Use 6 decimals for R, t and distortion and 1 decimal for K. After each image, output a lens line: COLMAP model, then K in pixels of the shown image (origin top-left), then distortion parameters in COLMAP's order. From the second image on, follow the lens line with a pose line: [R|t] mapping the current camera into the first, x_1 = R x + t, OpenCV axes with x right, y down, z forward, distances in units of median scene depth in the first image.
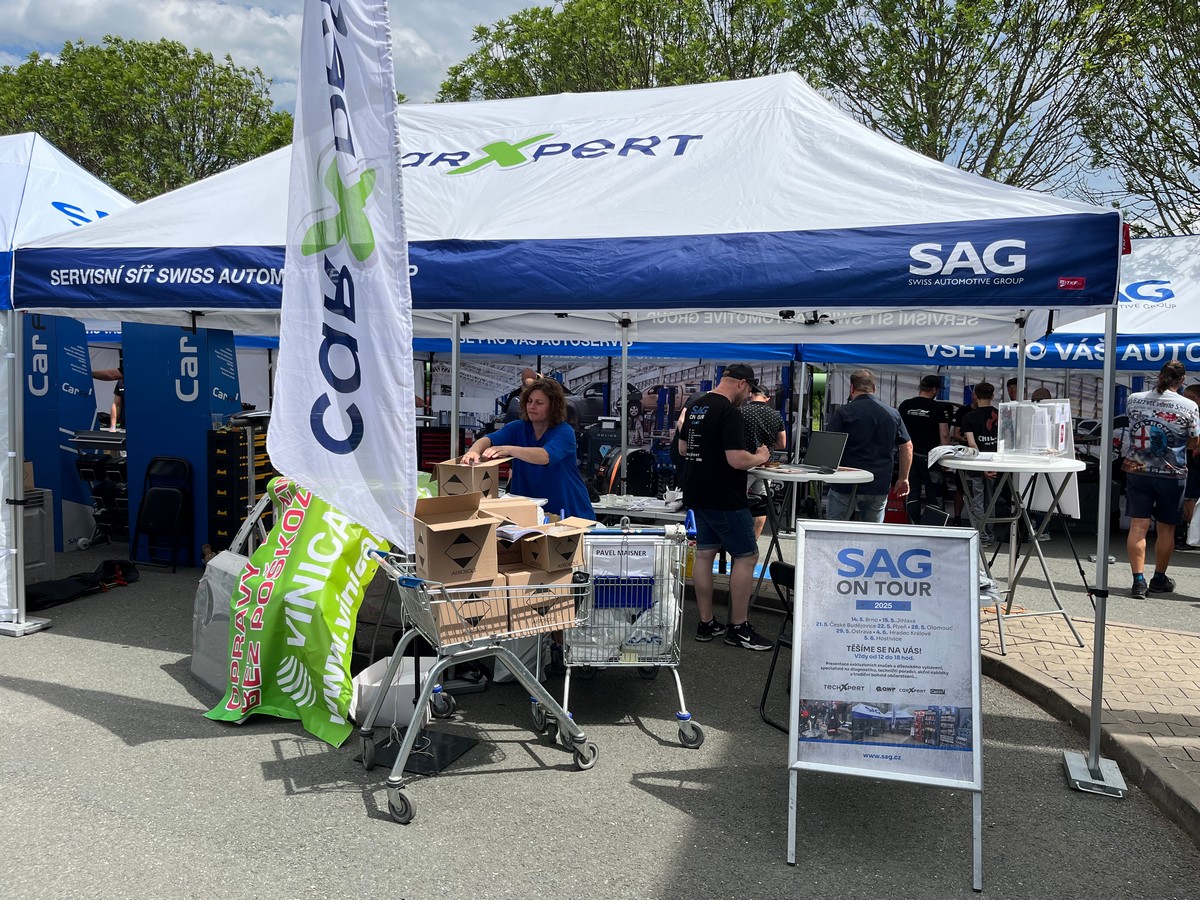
lens RADIAL K [[921.0, 0, 605.8], [0, 921.0, 441.7], [0, 0, 1]] dist [0.005685, -0.016303]
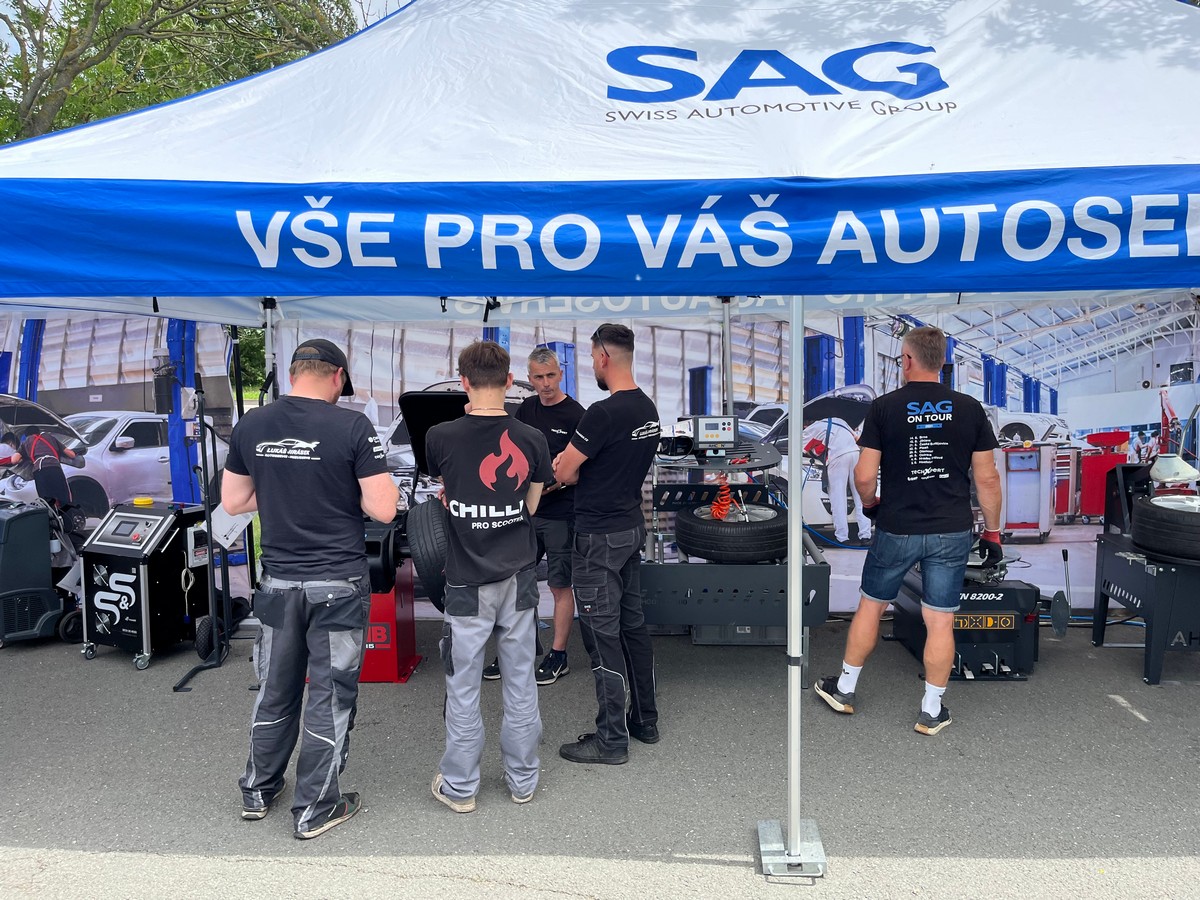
lens RADIAL K [[921.0, 0, 594.6], [0, 921.0, 452.7], [0, 0, 1]] dist [0.005685, -0.016303]
pose [[0.964618, -0.065618, 0.255357, 0.380208], [0.049830, 0.996452, 0.067821, -0.046308], [-0.258902, -0.052697, 0.964465, 0.674696]]
